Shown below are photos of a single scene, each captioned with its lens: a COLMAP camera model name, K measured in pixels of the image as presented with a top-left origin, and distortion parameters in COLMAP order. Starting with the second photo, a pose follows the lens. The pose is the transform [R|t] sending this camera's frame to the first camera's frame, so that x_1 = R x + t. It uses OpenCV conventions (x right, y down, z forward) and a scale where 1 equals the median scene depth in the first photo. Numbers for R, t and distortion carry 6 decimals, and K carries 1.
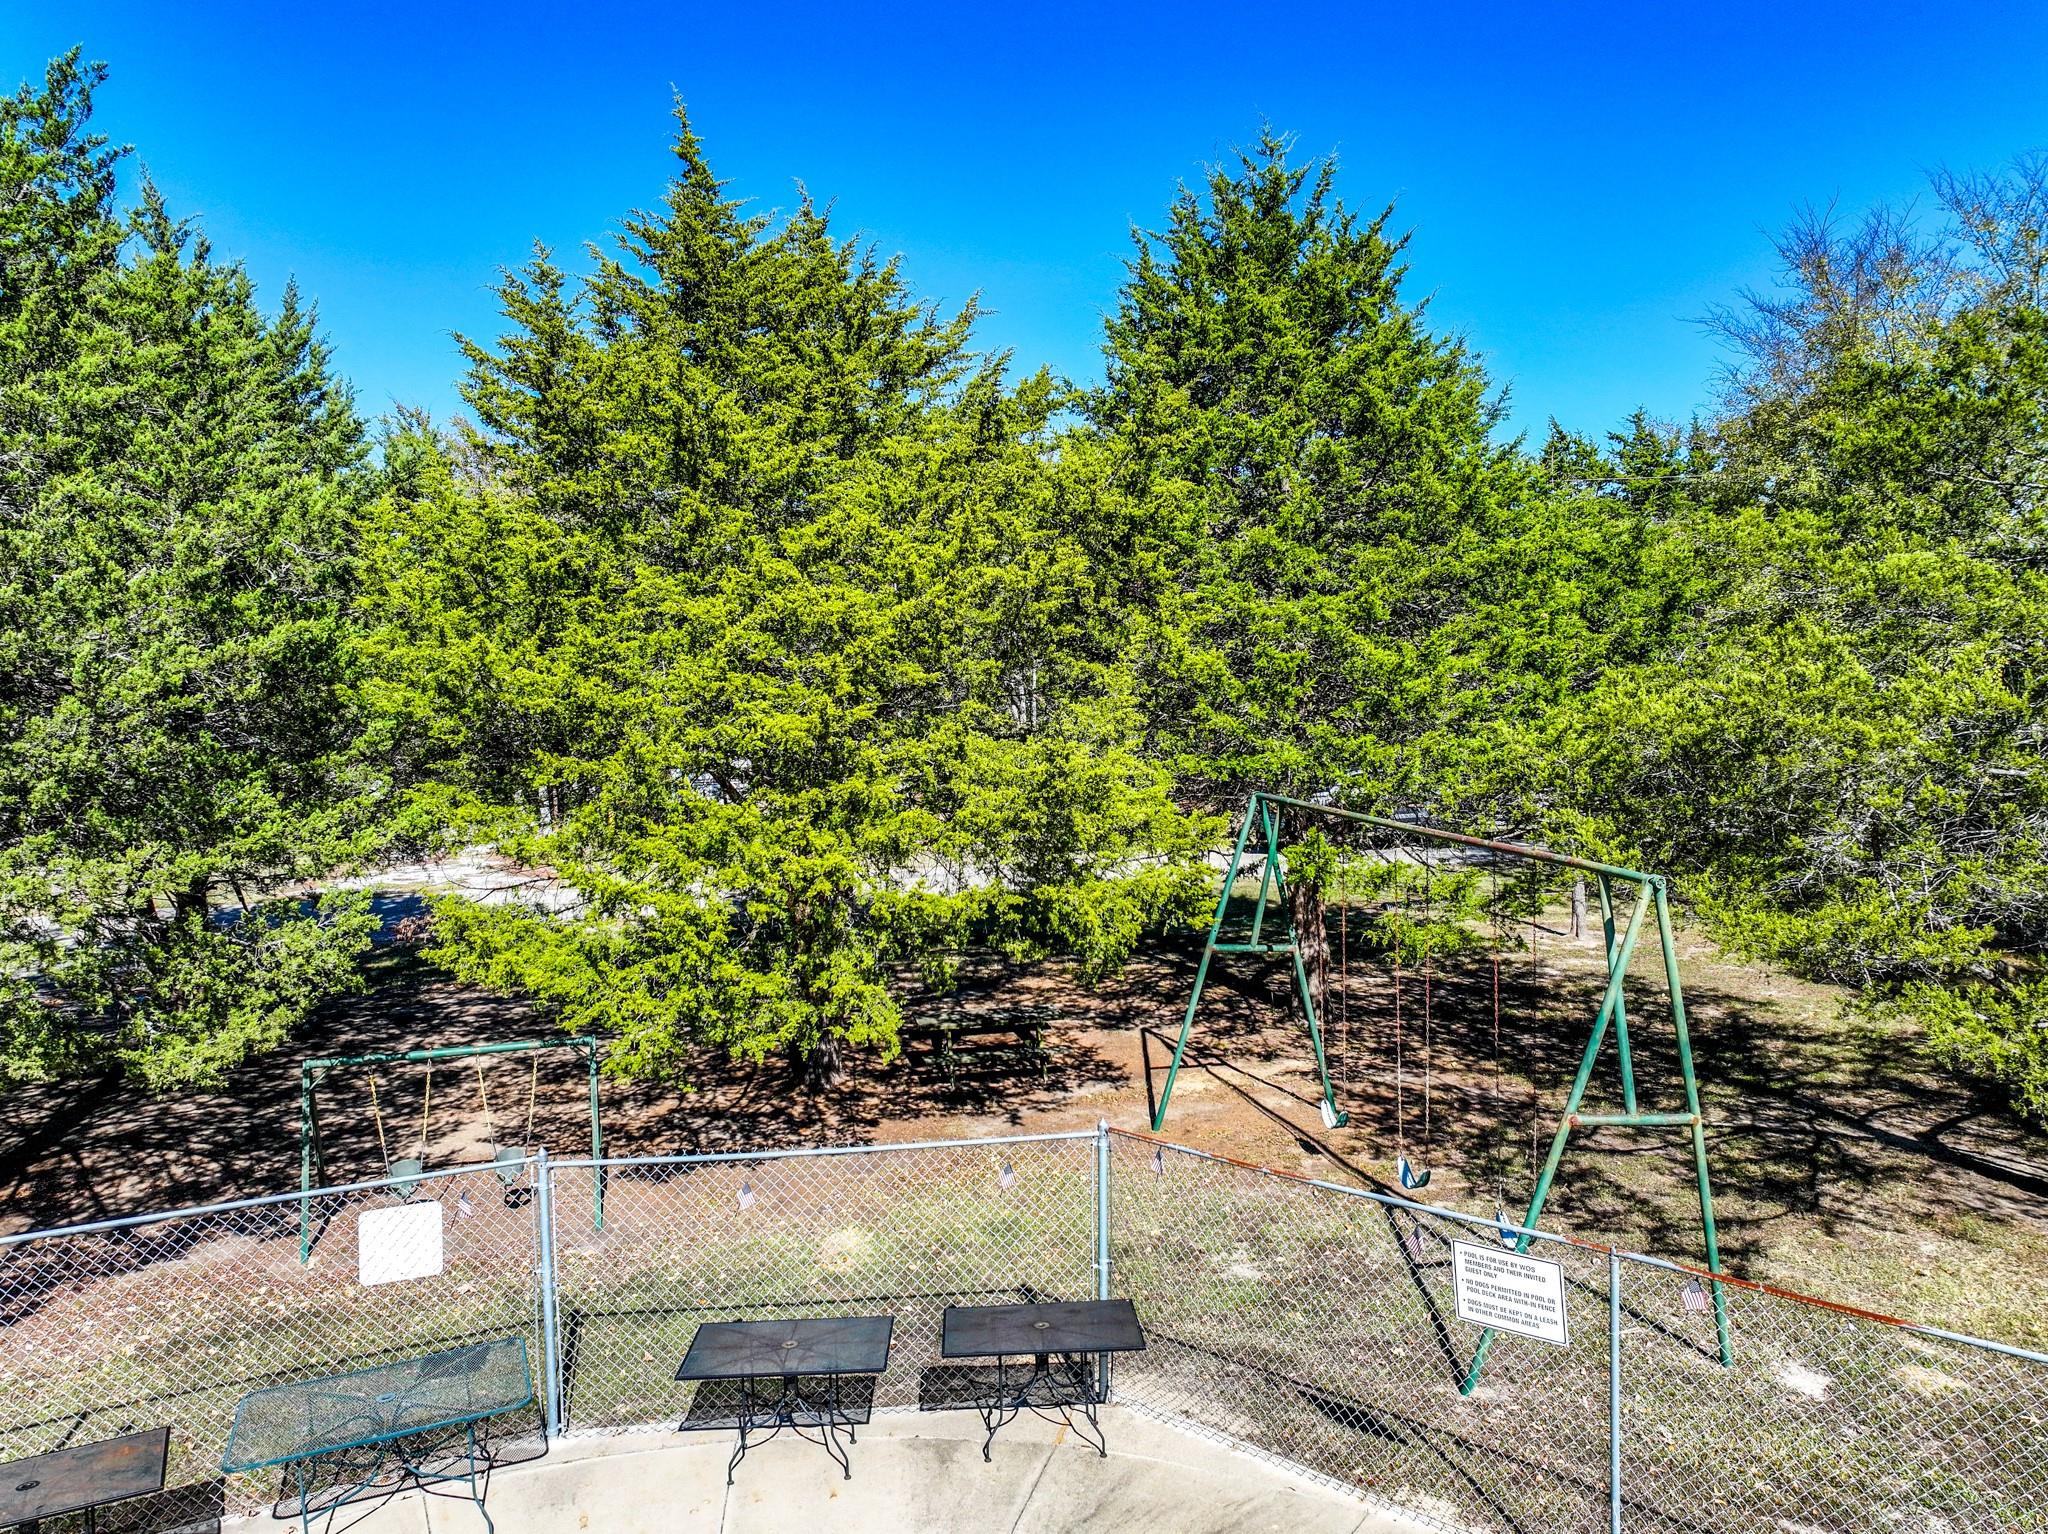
lens RADIAL K [[1442.5, 0, 1031.6], [0, 1442.5, 739.6], [0, 0, 1]] dist [0.029178, -0.000513]
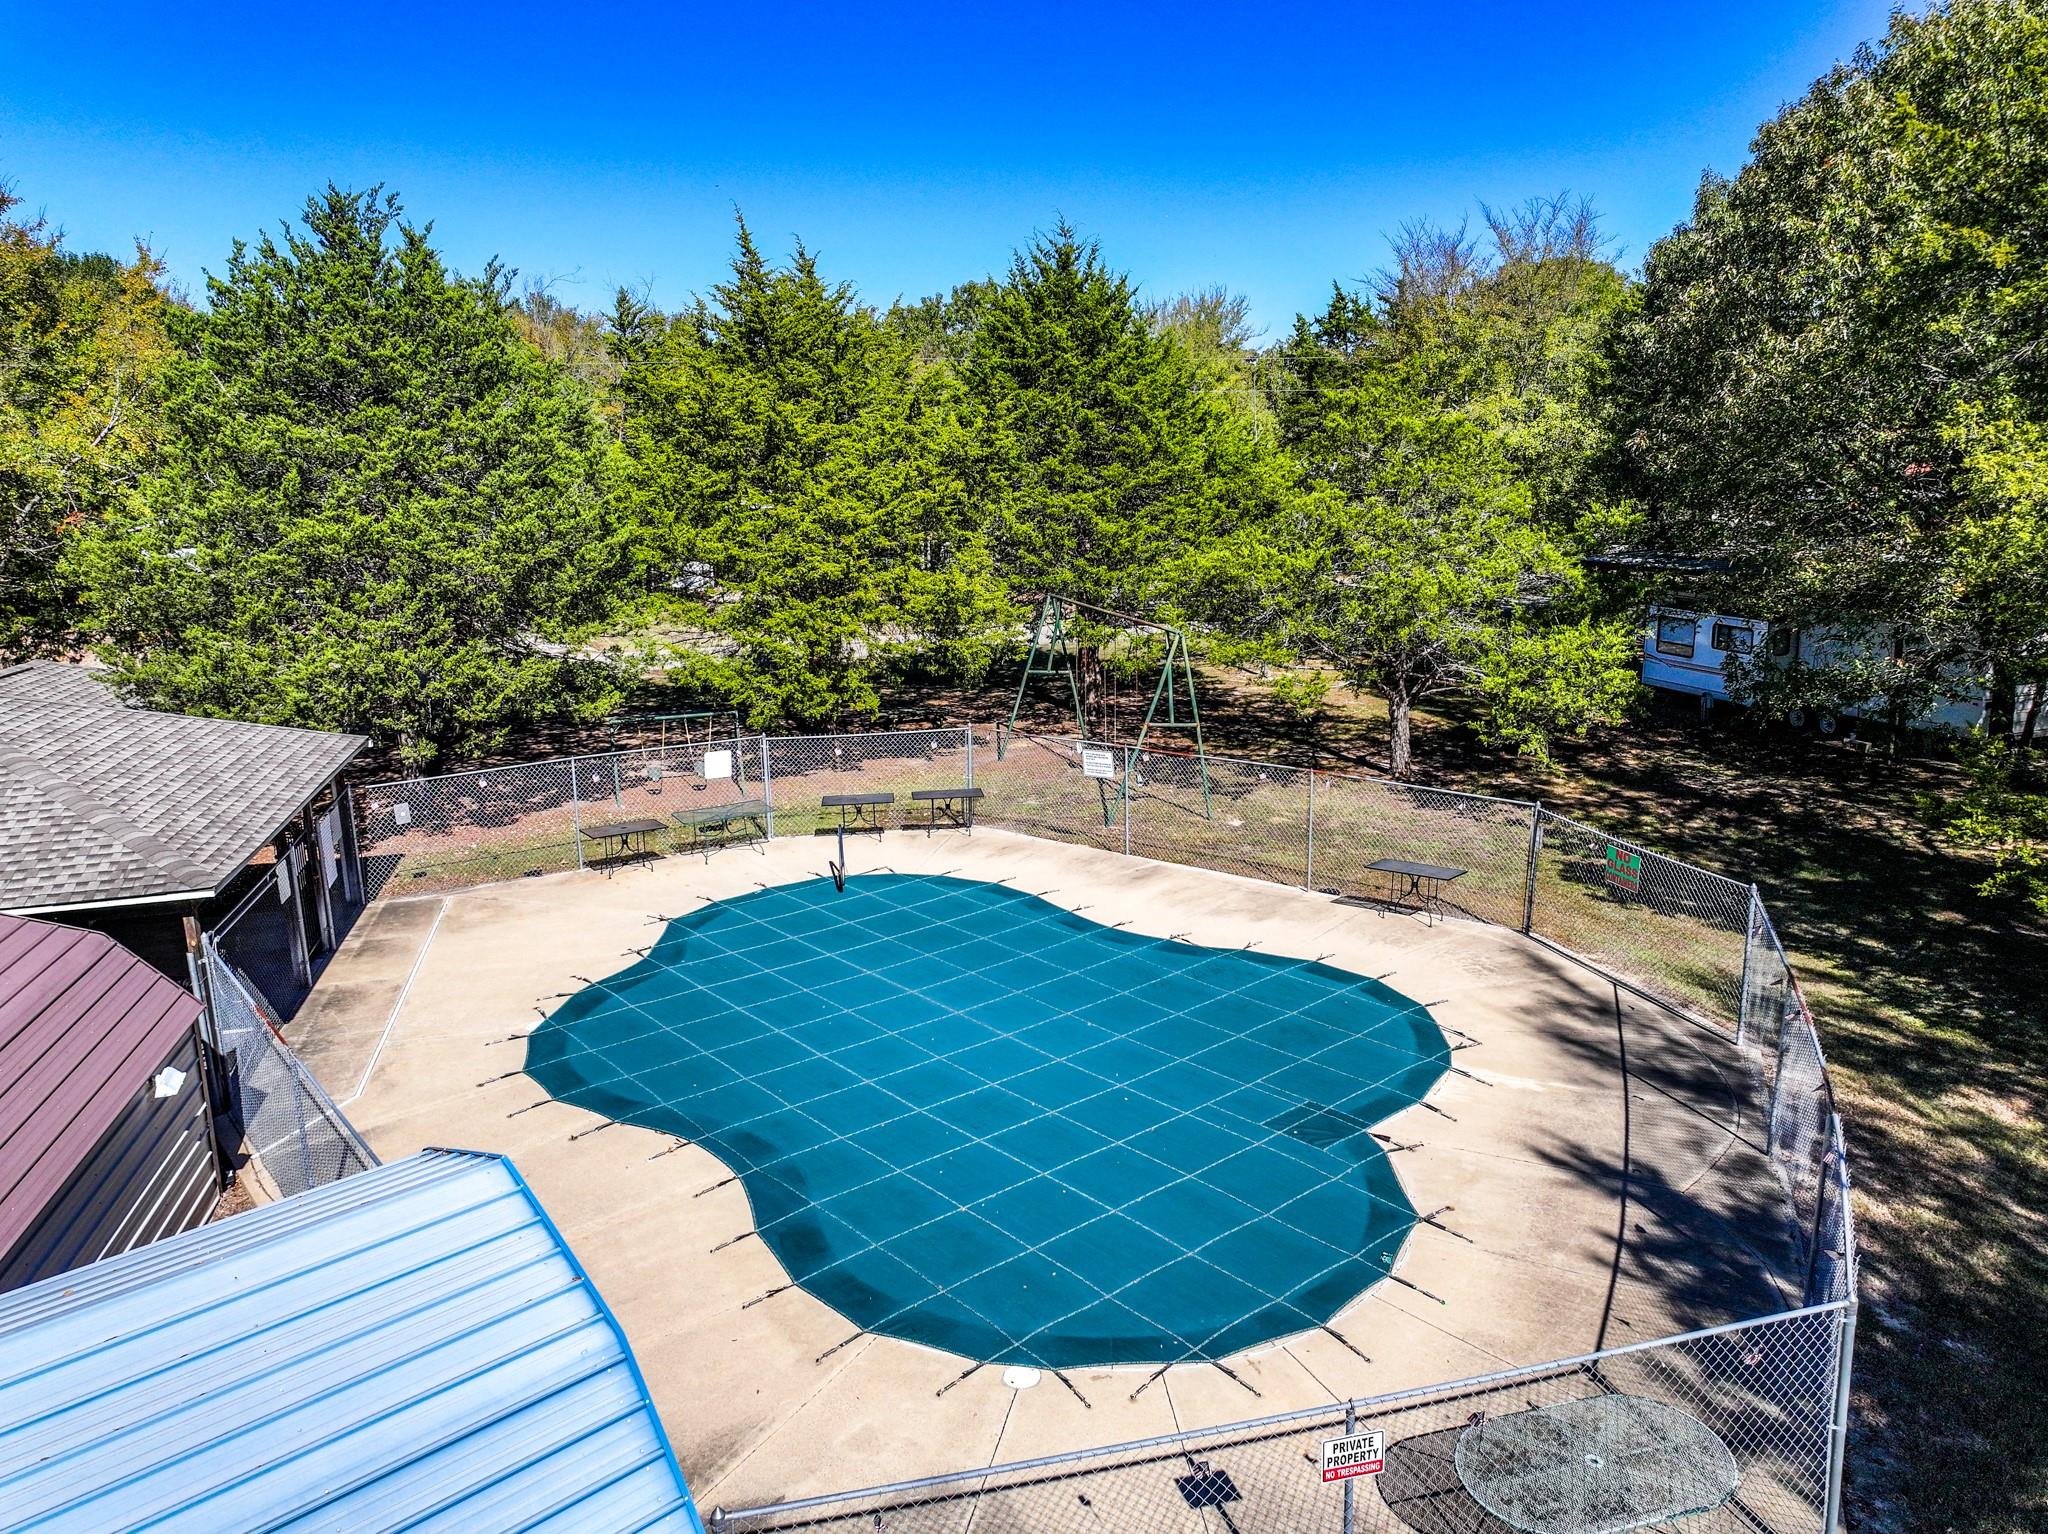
lens RADIAL K [[1442.5, 0, 1031.6], [0, 1442.5, 739.6], [0, 0, 1]] dist [0.029178, -0.000513]
pose [[0.996971, -0.010299, 0.077083, -0.028358], [-0.001688, 0.988092, 0.153854, -0.080260], [-0.077750, -0.153518, 0.985082, -1.114158]]
